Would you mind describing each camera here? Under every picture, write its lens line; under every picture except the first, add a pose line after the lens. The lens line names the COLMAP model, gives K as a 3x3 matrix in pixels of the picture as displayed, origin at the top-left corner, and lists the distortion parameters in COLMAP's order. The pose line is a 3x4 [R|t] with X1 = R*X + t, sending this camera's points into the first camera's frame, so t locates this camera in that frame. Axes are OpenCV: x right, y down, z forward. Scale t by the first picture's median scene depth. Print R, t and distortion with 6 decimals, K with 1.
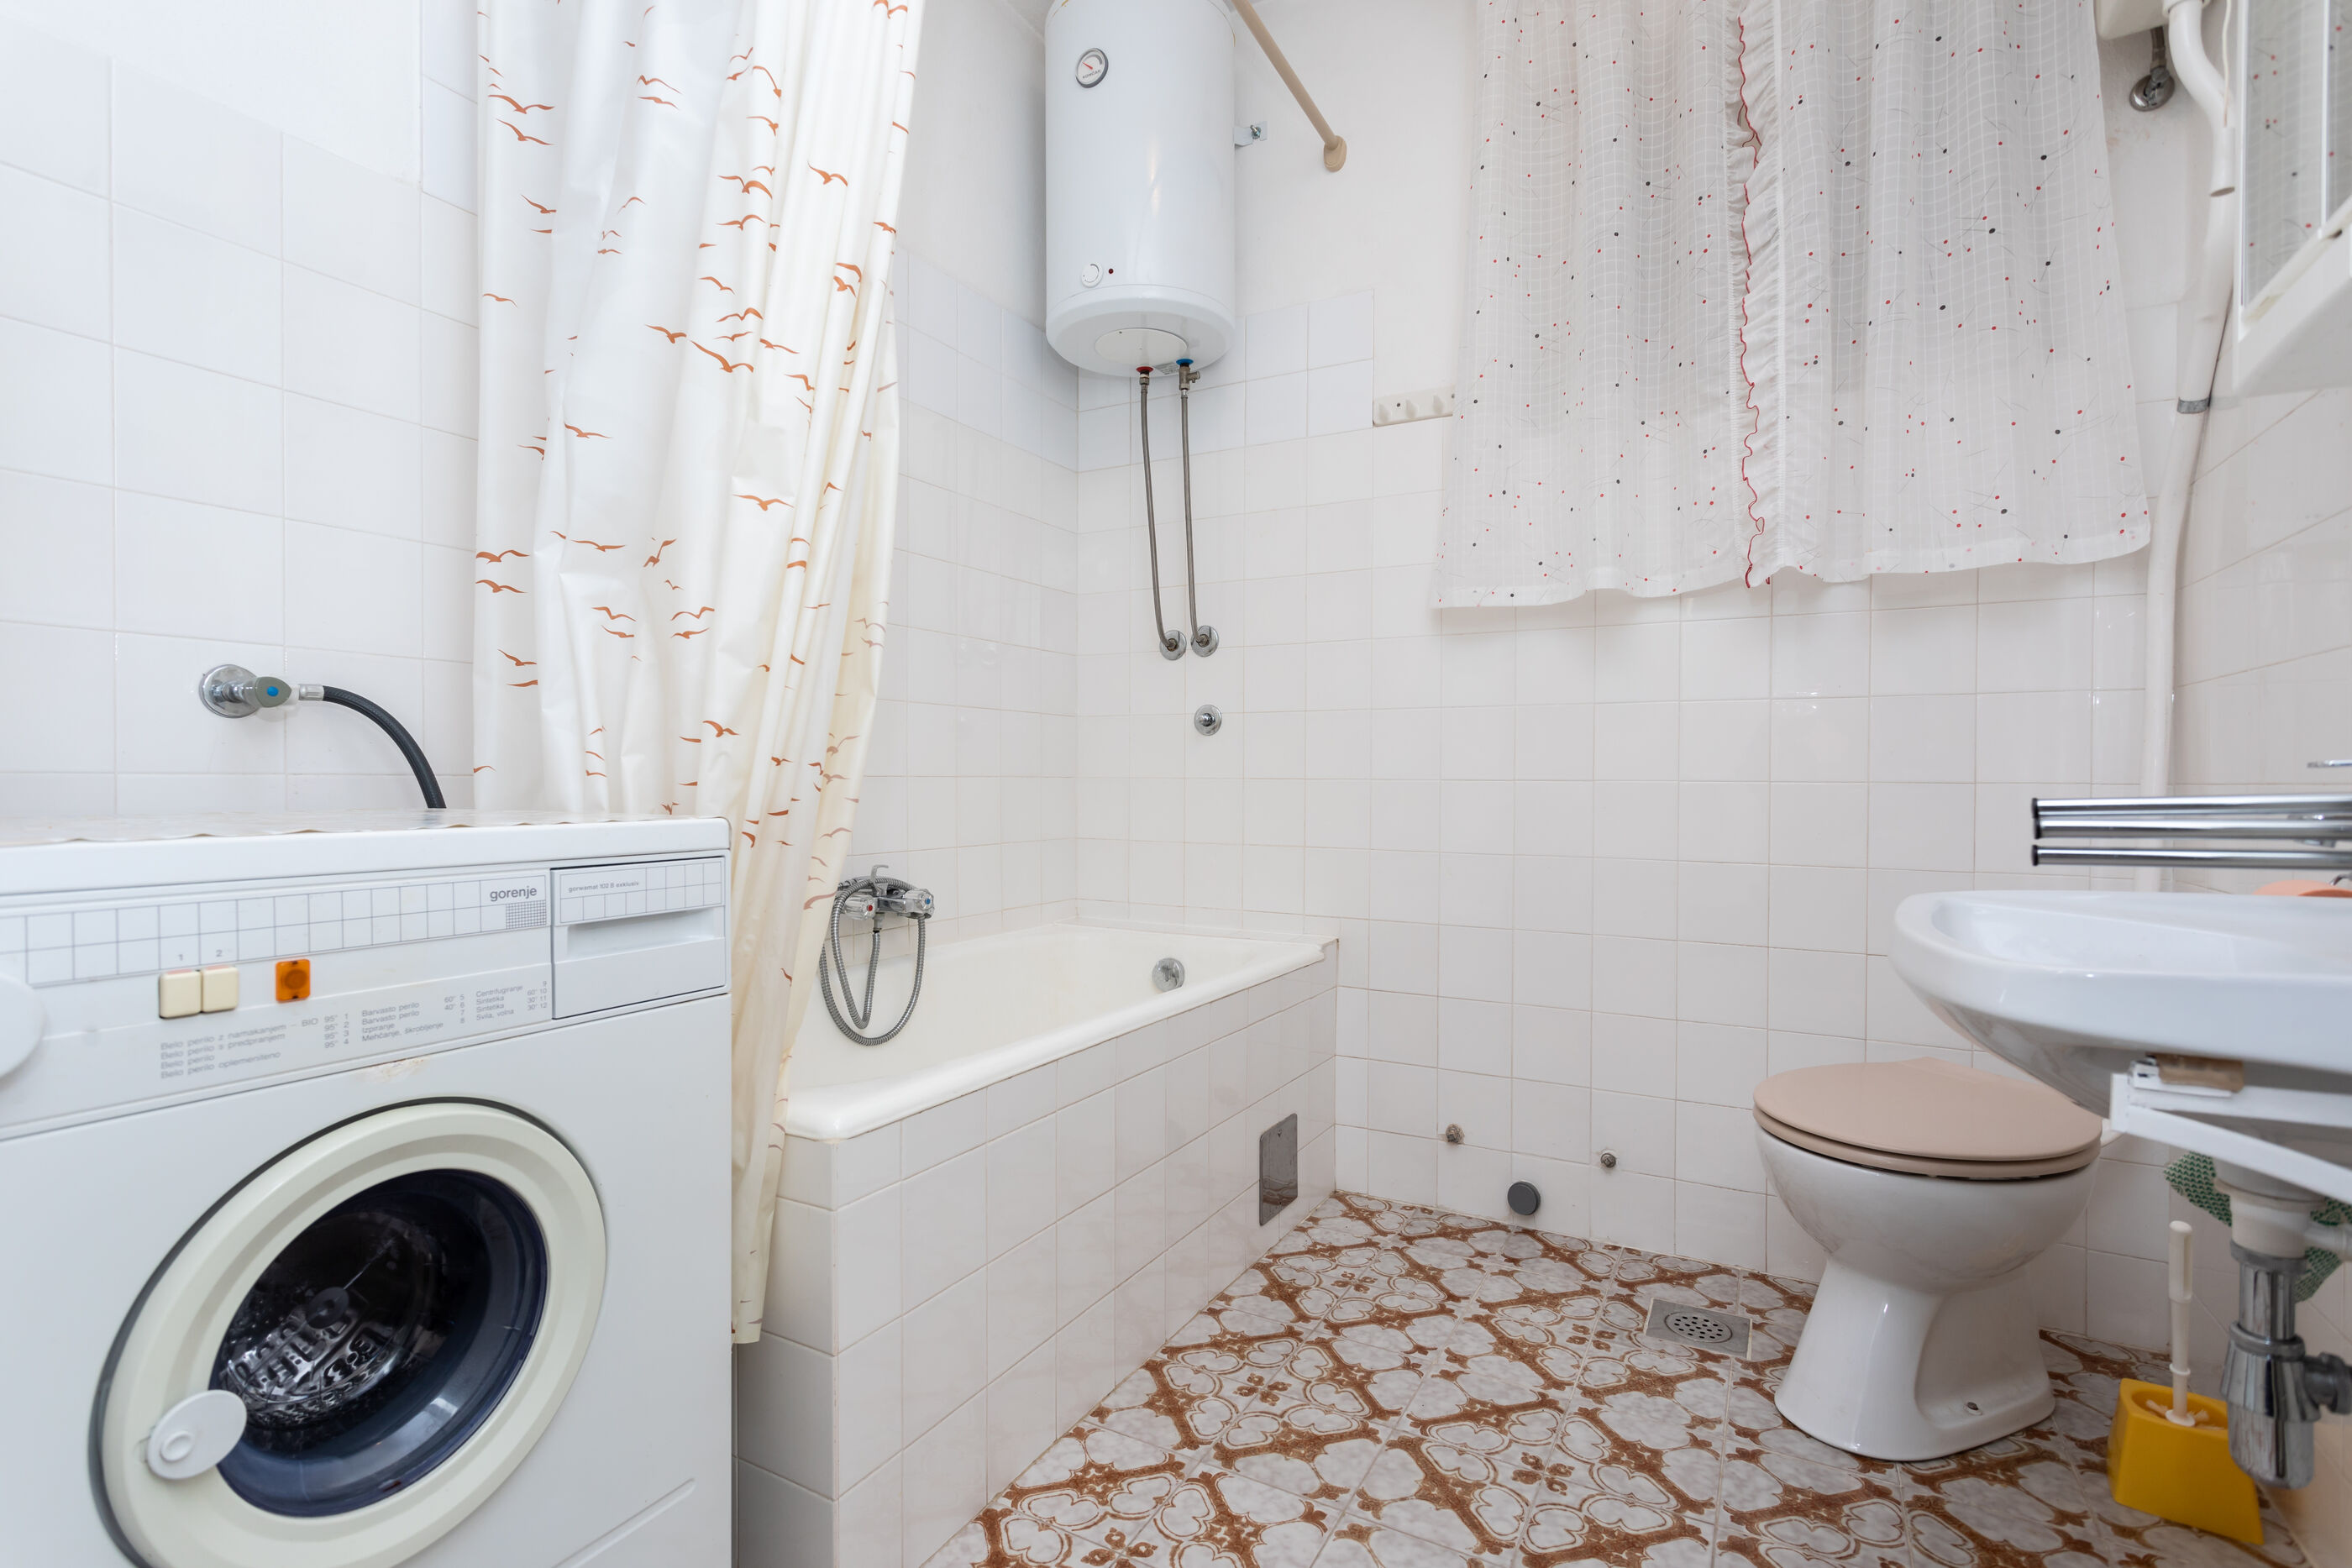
lens RADIAL K [[1103.7, 0, 1169.9], [0, 1103.7, 820.4], [0, 0, 1]] dist [0.009241, -0.000745]
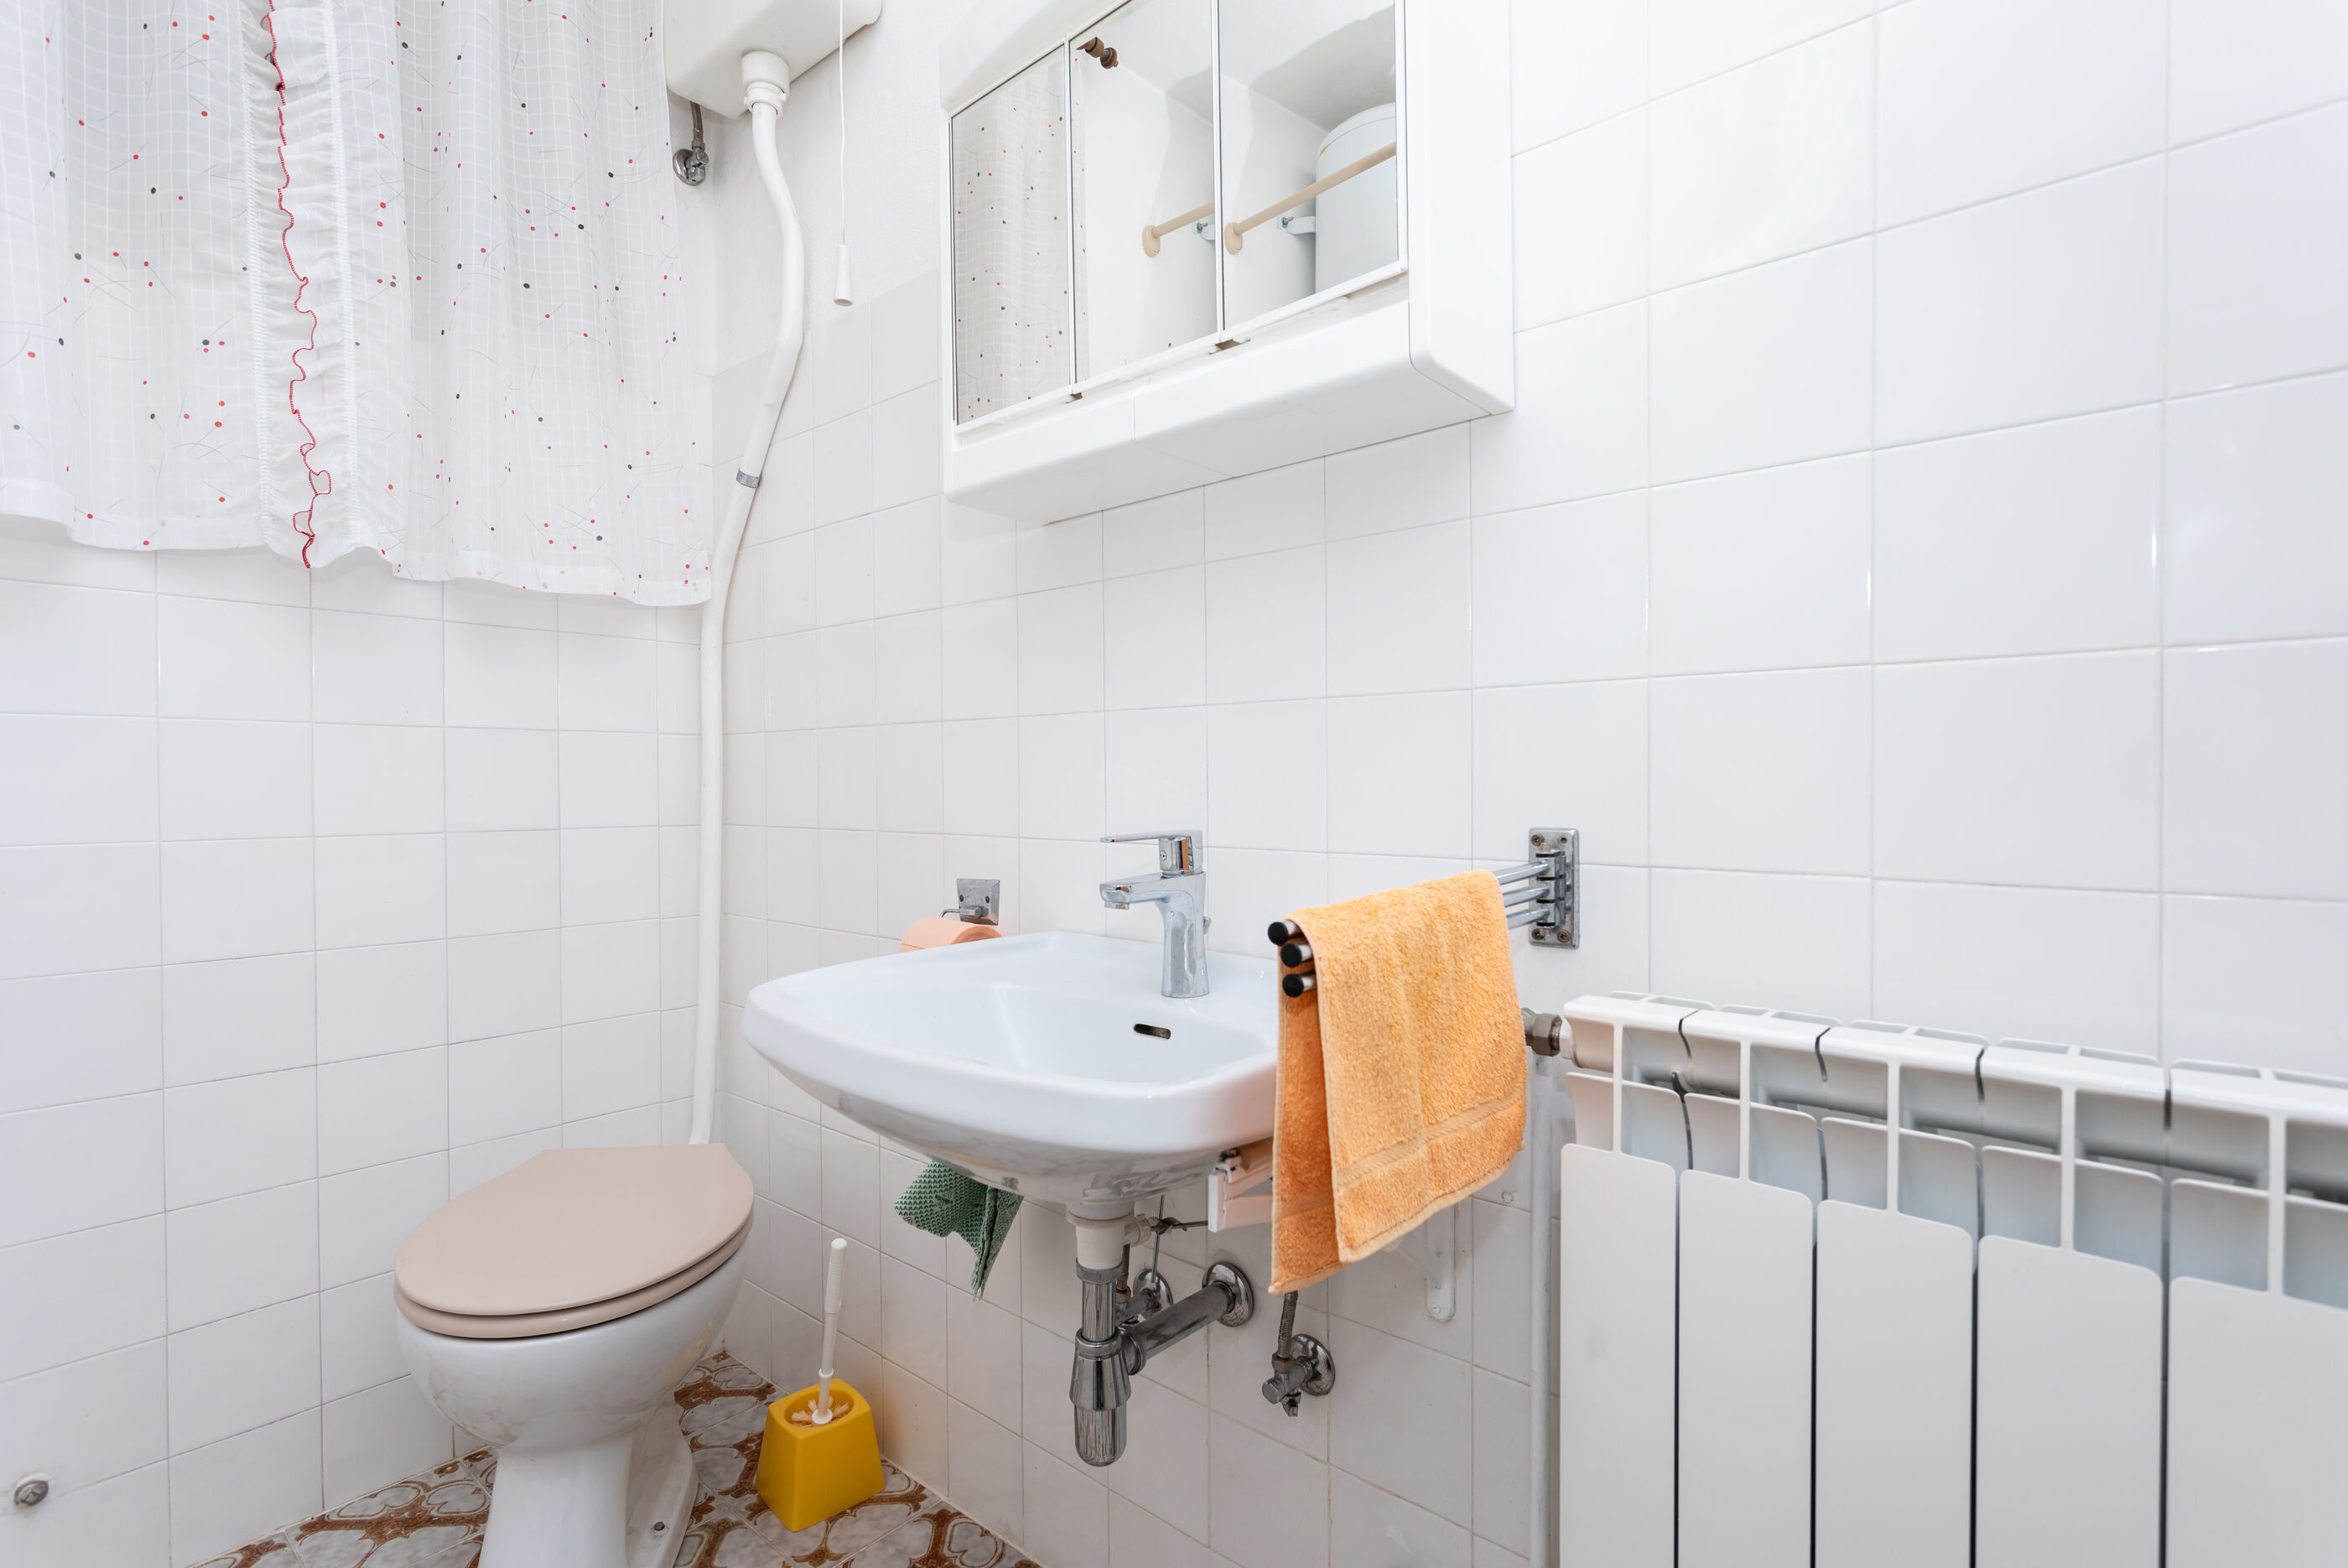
lens RADIAL K [[1102.4, 0, 1162.5], [0, 1102.4, 792.6], [0, 0, 1]] dist [0.000758, 0.000988]
pose [[0.201728, -0.020507, 0.979227, -0.053857], [0.041120, 0.999077, 0.012452, -0.056534], [-0.978578, 0.037753, 0.202385, 0.351842]]
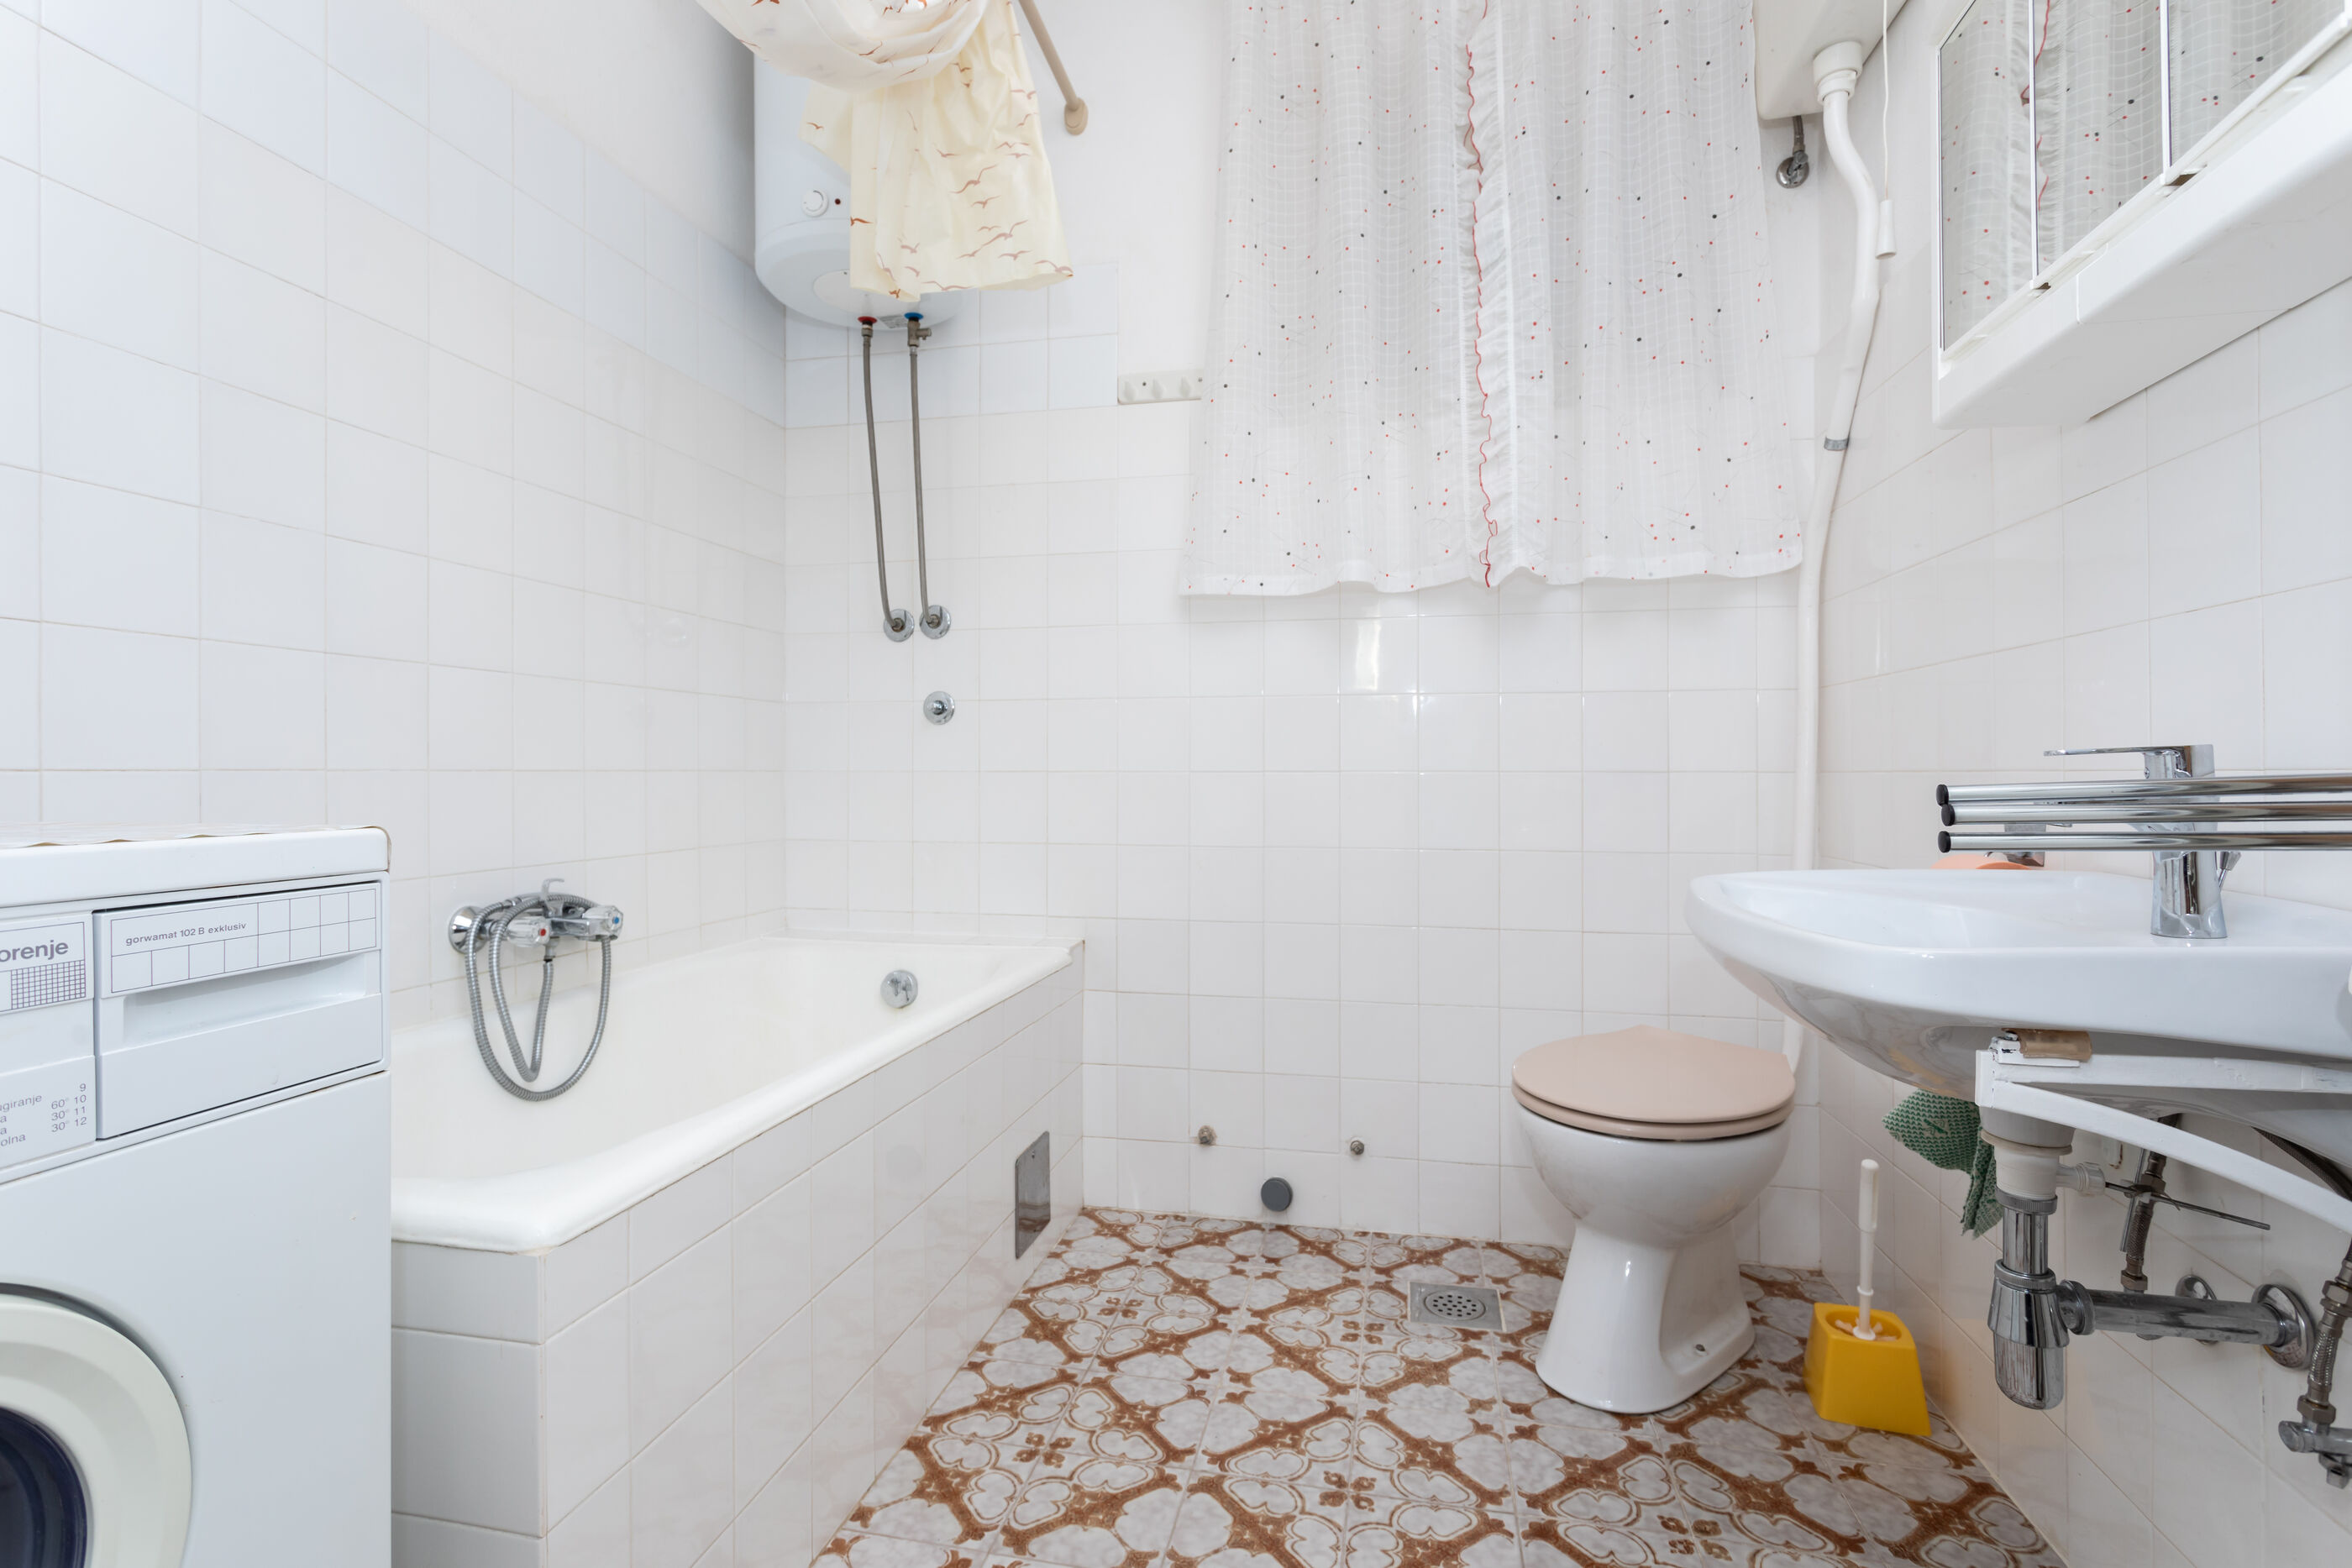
lens RADIAL K [[1104.2, 0, 1164.5], [0, 1104.2, 792.6], [0, 0, 1]] dist [0.000758, 0.000988]
pose [[0.957859, -0.010289, 0.287056, -0.071340], [0.015741, 0.999737, -0.016691, -0.002920], [-0.286809, 0.020506, 0.957768, 0.096811]]
